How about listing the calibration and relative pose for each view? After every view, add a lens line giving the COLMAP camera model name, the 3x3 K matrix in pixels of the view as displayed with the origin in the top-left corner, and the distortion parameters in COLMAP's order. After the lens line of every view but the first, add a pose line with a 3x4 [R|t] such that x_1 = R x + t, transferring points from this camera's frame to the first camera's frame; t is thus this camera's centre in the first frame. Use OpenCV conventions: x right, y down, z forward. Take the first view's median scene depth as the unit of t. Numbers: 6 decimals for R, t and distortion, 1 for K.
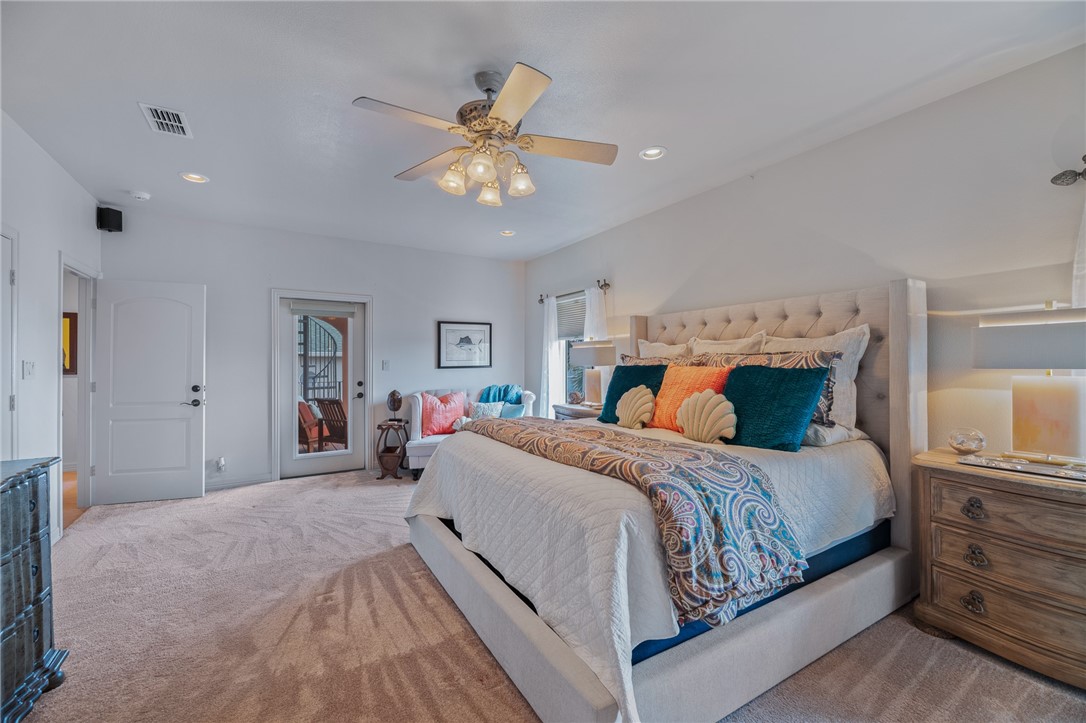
lens RADIAL K [[446.7, 0, 545.1], [0, 446.7, 359.2], [0, 0, 1]] dist [-0.006313, -0.001026]
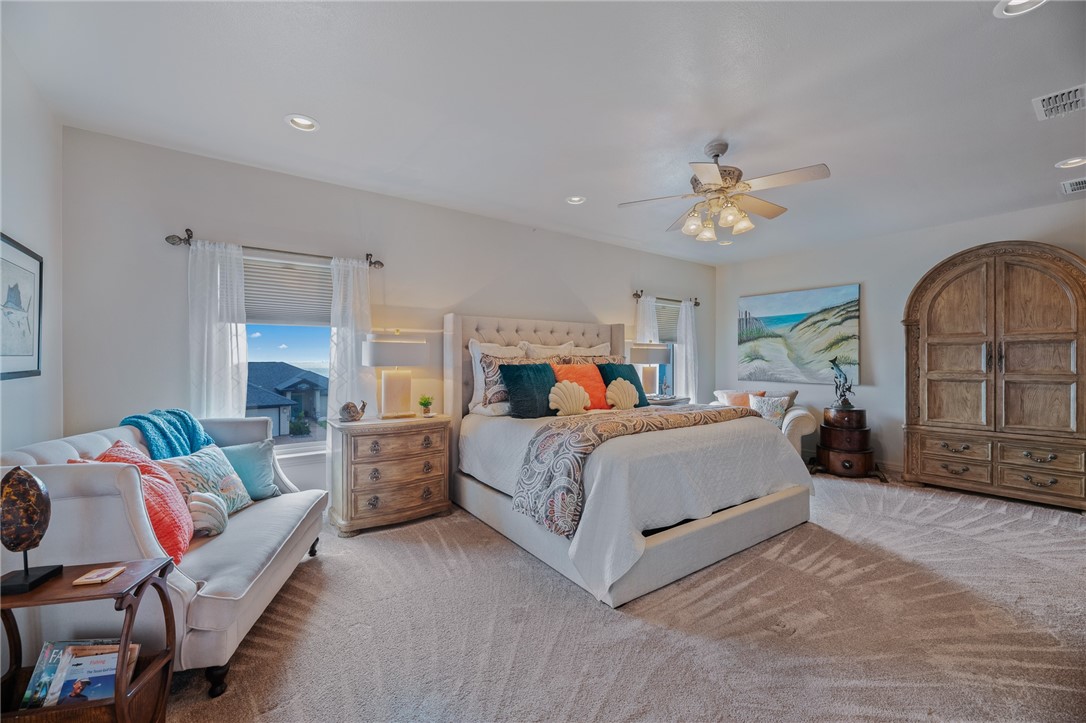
lens RADIAL K [[446.7, 0, 545.0], [0, 446.7, 365.6], [0, 0, 1]] dist [-0.006313, -0.001026]
pose [[-0.088461, 0.004052, 0.996071, -0.884912], [-0.001652, 0.999990, -0.004214, 0.020344], [-0.996078, -0.002018, -0.088454, 1.033226]]
